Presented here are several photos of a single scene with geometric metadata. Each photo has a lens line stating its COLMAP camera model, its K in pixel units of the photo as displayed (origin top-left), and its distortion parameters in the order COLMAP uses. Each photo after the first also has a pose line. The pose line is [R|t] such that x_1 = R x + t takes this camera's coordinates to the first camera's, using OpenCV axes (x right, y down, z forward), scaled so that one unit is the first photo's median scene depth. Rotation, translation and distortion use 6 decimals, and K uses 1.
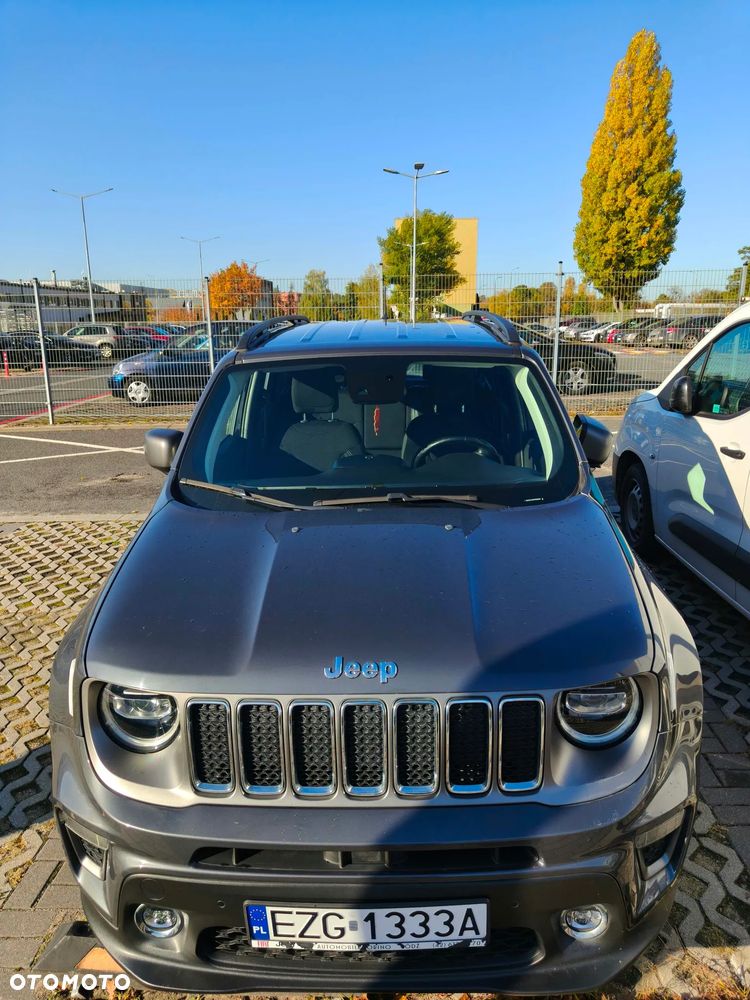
lens RADIAL K [[714.1, 0, 378.1], [0, 714.1, 494.7], [0, 0, 1]] dist [0.013720, -0.004853]
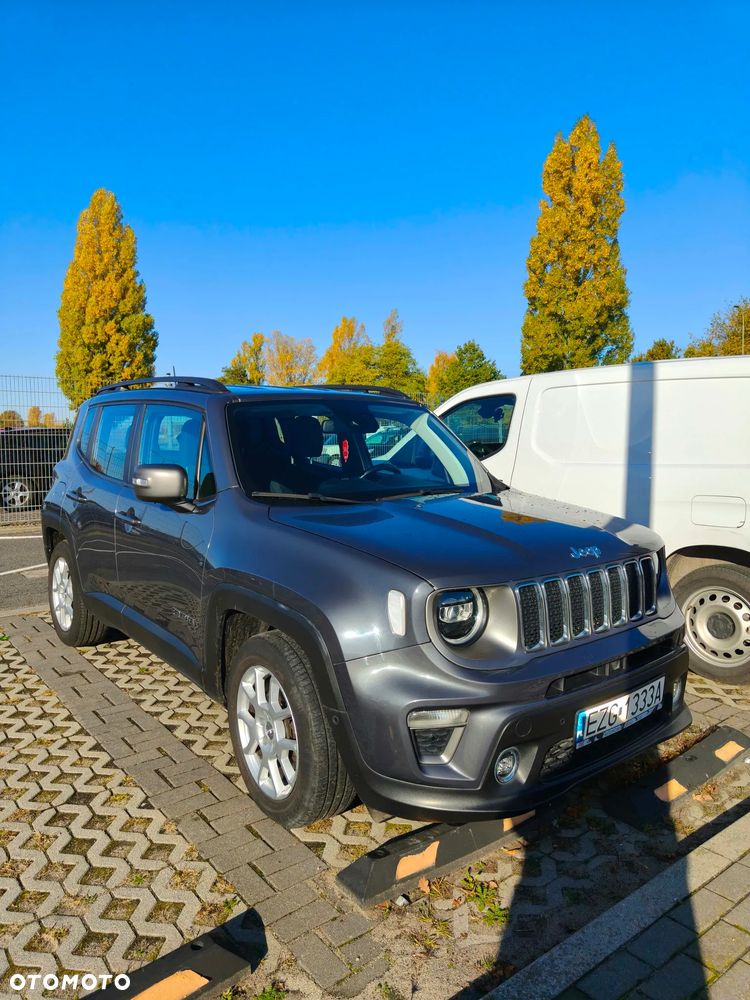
lens RADIAL K [[714.1, 0, 382.7], [0, 714.1, 494.1], [0, 0, 1]] dist [0.013720, -0.004853]
pose [[0.757186, -0.038114, 0.652087, -0.654057], [0.153833, 0.980622, -0.121311, 0.113251], [-0.634827, 0.192168, 0.748376, 0.032503]]
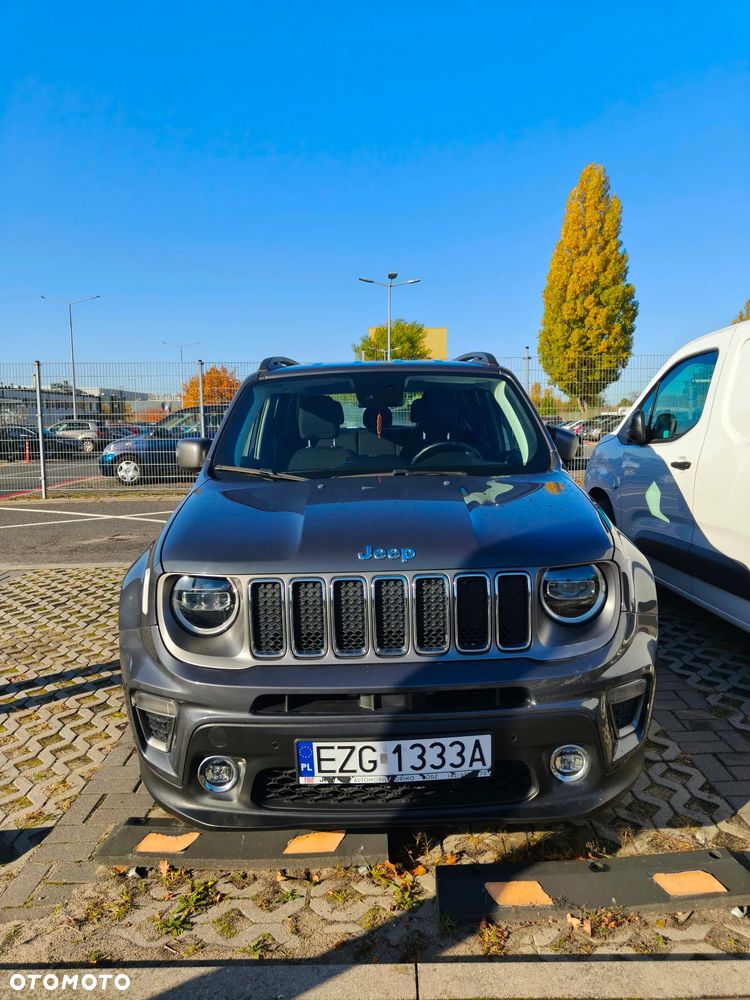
lens RADIAL K [[714.1, 0, 378.8], [0, 714.1, 493.1], [0, 0, 1]] dist [0.013720, -0.004853]
pose [[0.999308, -0.004590, 0.036917, -0.039626], [0.009805, 0.989767, -0.142356, 0.149101], [-0.035886, 0.142620, 0.989127, -0.128563]]
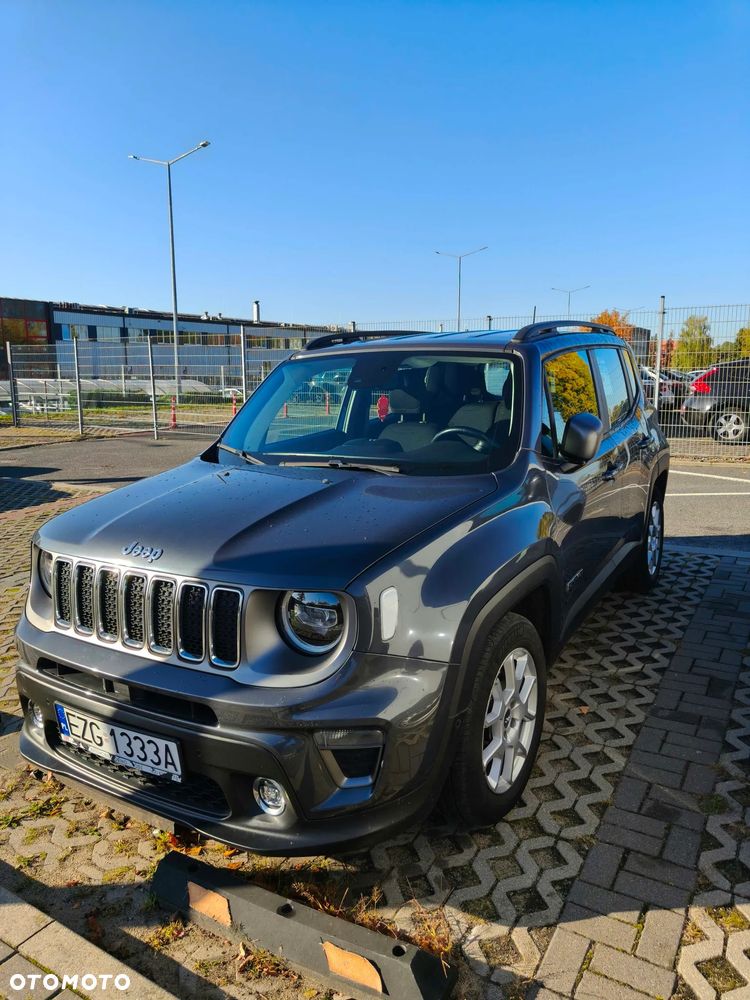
lens RADIAL K [[714.1, 0, 375.5], [0, 714.1, 494.7], [0, 0, 1]] dist [0.013720, -0.004853]
pose [[0.872815, 0.089019, -0.479865, 0.462514], [-0.120788, 0.992037, -0.035668, 0.063090], [0.472869, 0.089093, 0.876617, 0.010978]]
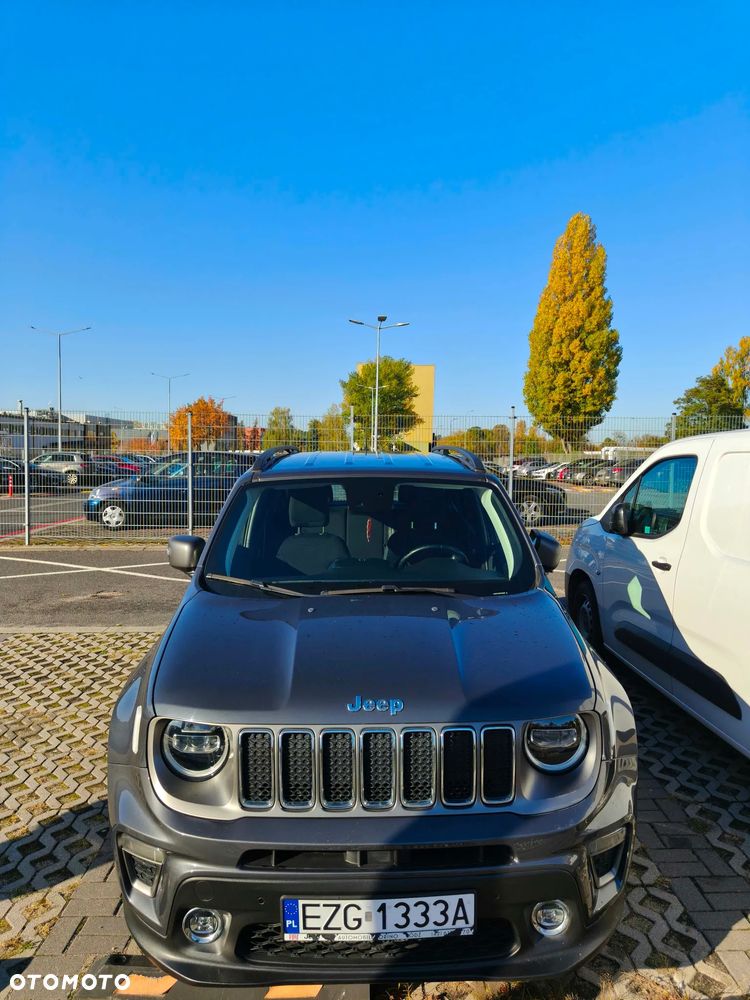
lens RADIAL K [[714.1, 0, 379.9], [0, 714.1, 493.7], [0, 0, 1]] dist [0.013720, -0.004853]
pose [[0.998026, 0.020538, 0.059341, -0.047568], [-0.009168, 0.982532, -0.185869, 0.050536], [-0.062121, 0.184958, 0.980781, -0.165437]]
